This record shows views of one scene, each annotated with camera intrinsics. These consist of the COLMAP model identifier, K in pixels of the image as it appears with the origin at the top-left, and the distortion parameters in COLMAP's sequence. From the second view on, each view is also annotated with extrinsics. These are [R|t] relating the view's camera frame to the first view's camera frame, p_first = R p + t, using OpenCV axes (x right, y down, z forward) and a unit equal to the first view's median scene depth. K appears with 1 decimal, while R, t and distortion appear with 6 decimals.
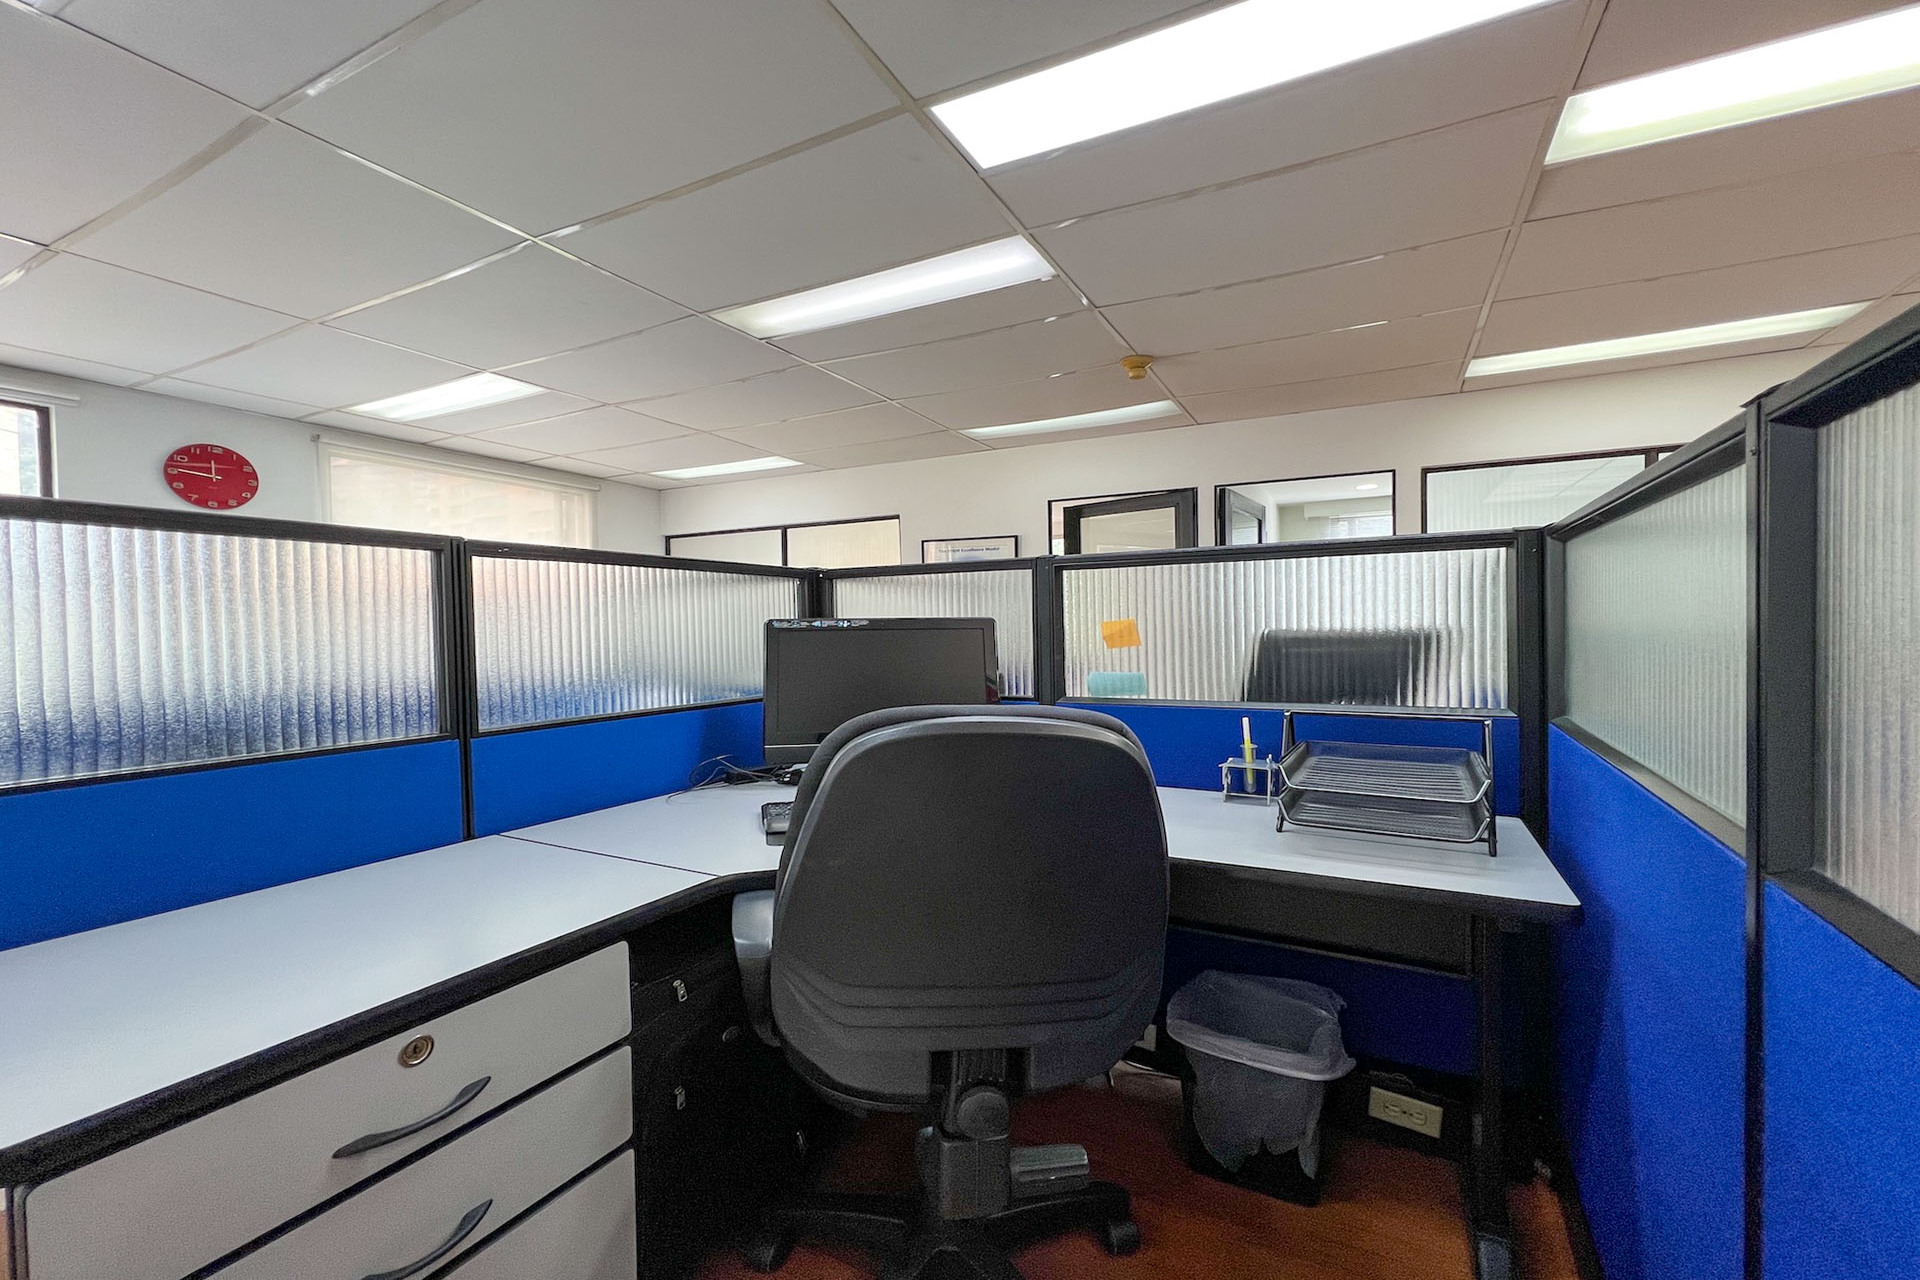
lens RADIAL K [[801.0, 0, 958.3], [0, 801.0, 646.7], [0, 0, 1]] dist [0.000752, 0.000393]
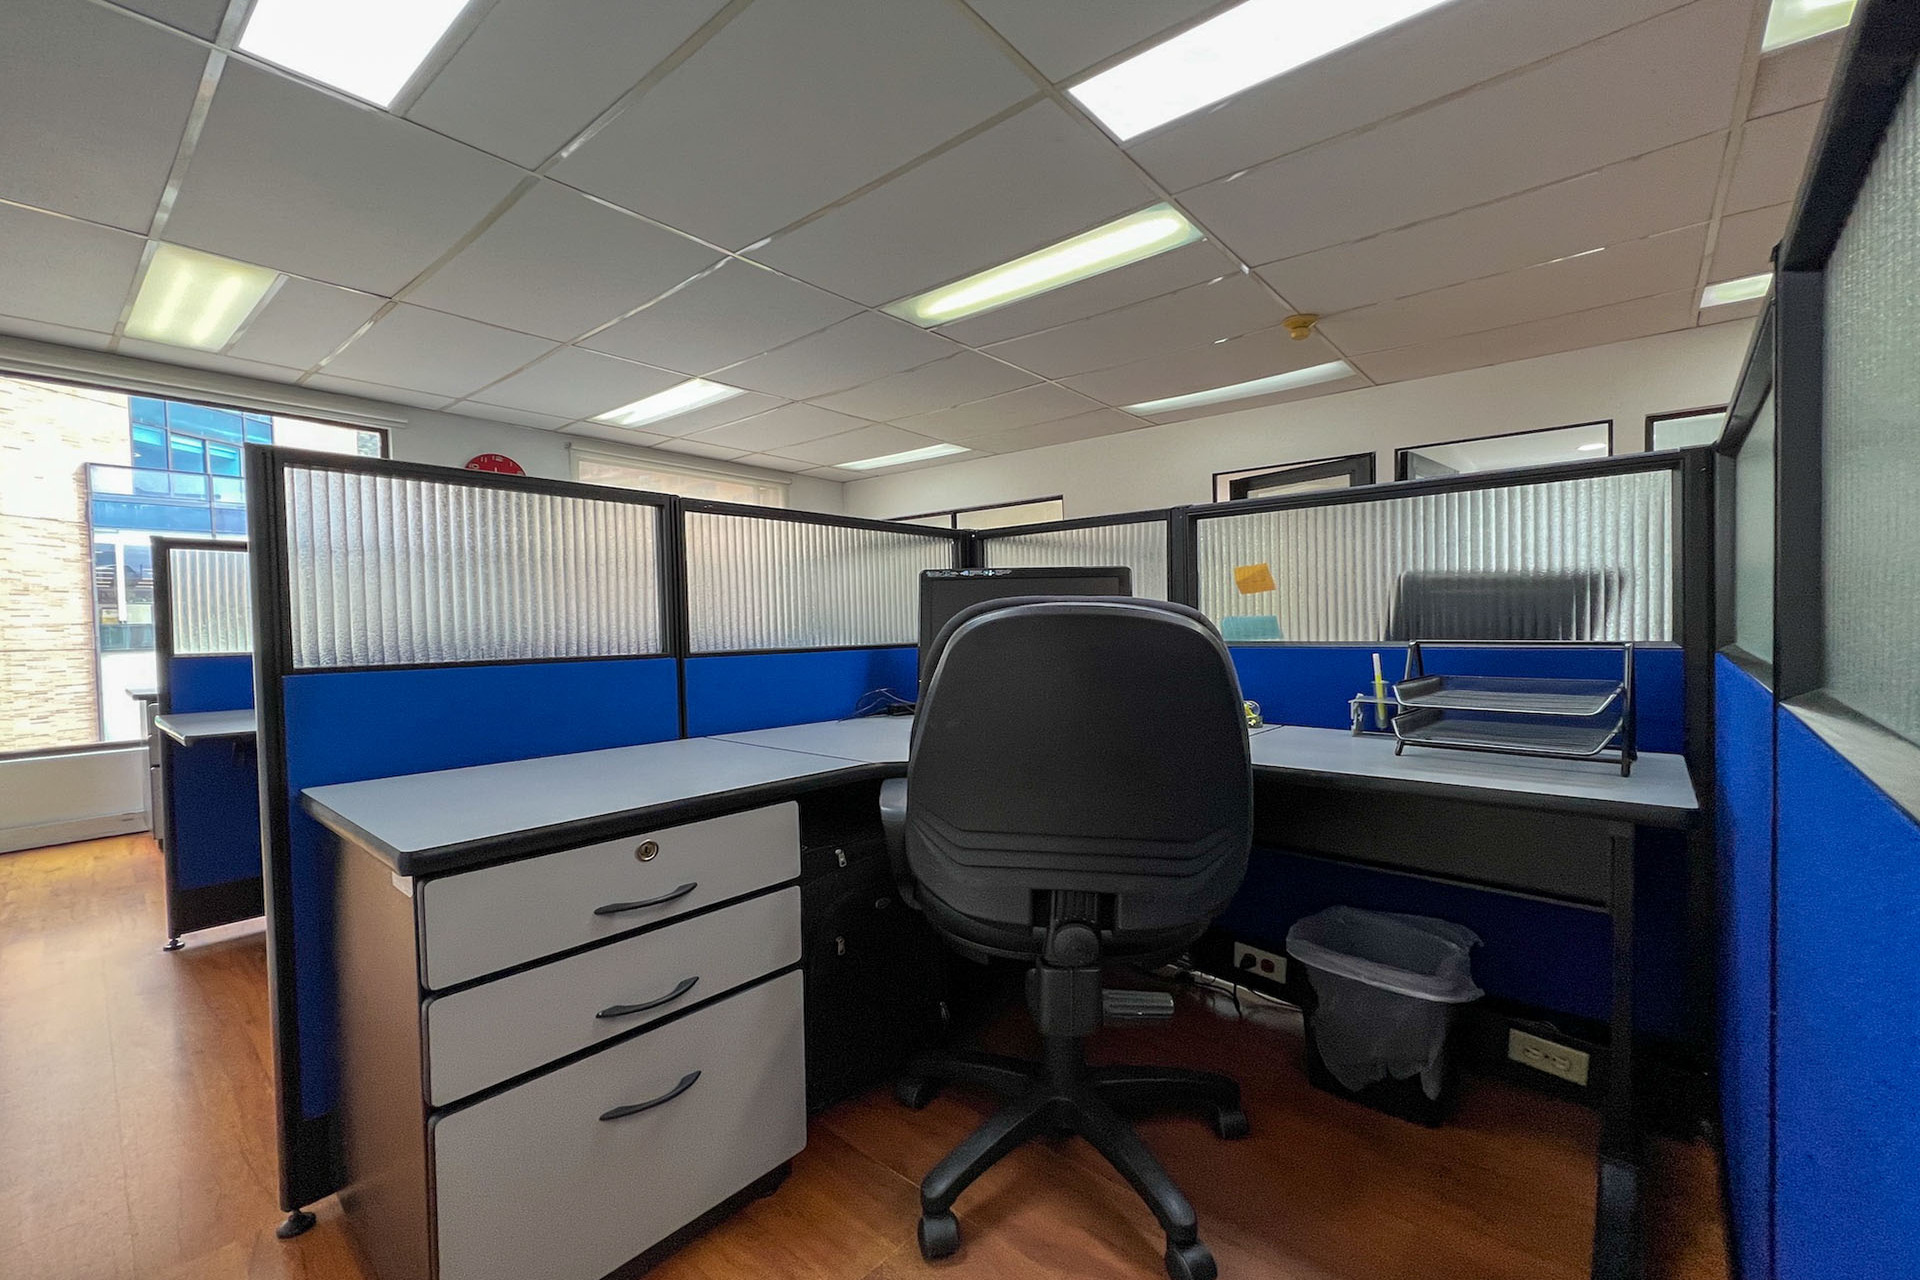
lens RADIAL K [[797.4, 0, 957.1], [0, 797.4, 651.0], [0, 0, 1]] dist [-0.000471, 0.000341]
pose [[0.976014, 0.005681, -0.217636, 0.054801], [-0.002752, 0.999902, 0.013760, 0.065081], [0.217692, -0.012831, 0.975933, -0.085359]]
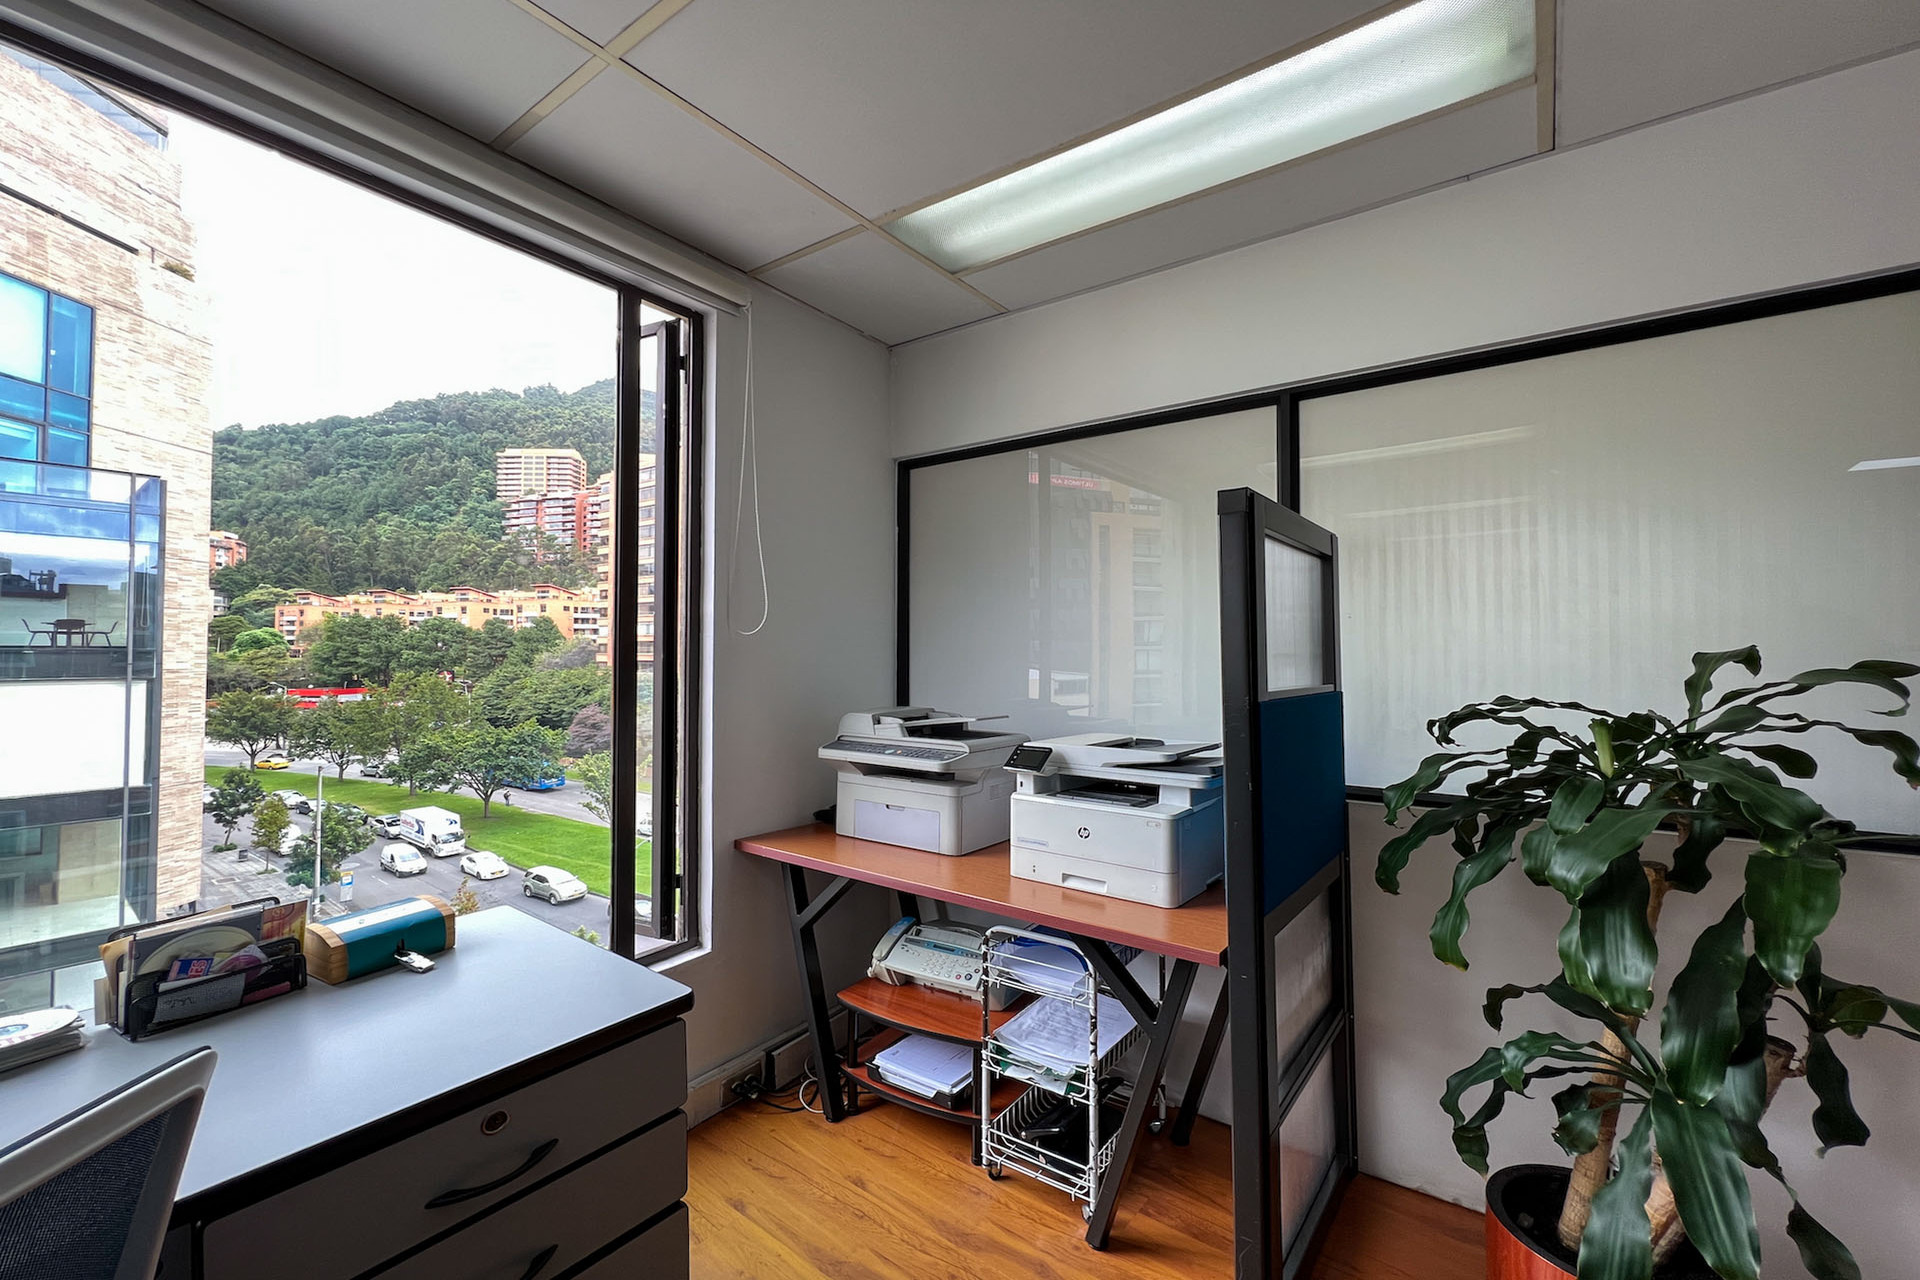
lens RADIAL K [[794.1, 0, 966.3], [0, 794.1, 632.8], [0, 0, 1]] dist [-0.001898, 0.000007]
pose [[0.988401, 0.012921, -0.151319, -0.986529], [-0.021084, 0.998400, -0.052465, -0.116118], [0.150399, 0.055047, 0.987092, 2.233733]]
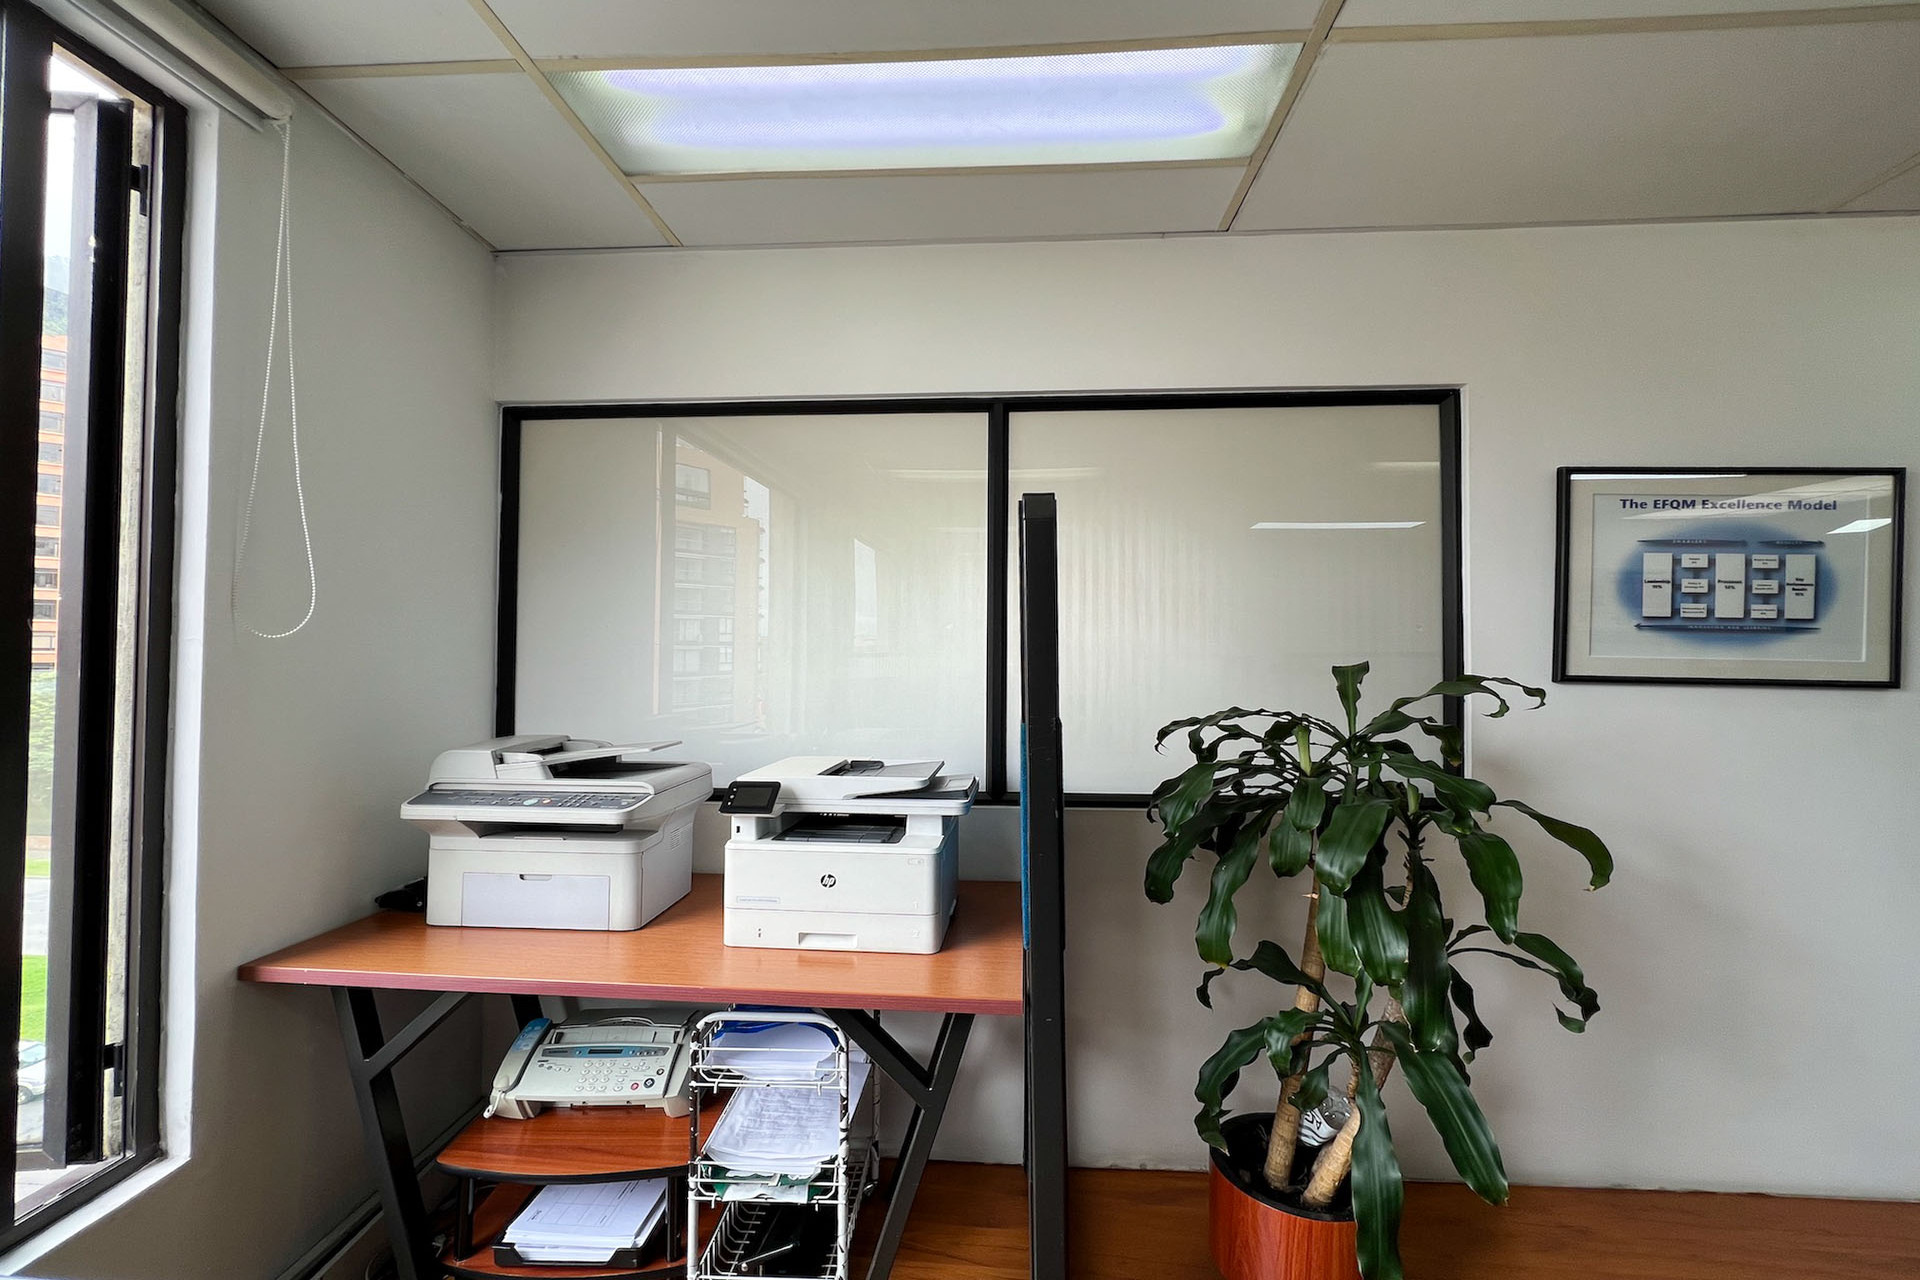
lens RADIAL K [[794.1, 0, 966.3], [0, 794.1, 632.8], [0, 0, 1]] dist [-0.001898, 0.000007]
pose [[0.915485, 0.028921, 0.401311, -1.182393], [-0.006162, 0.998304, -0.057888, -0.134096], [-0.402304, 0.050523, 0.914111, 2.398021]]
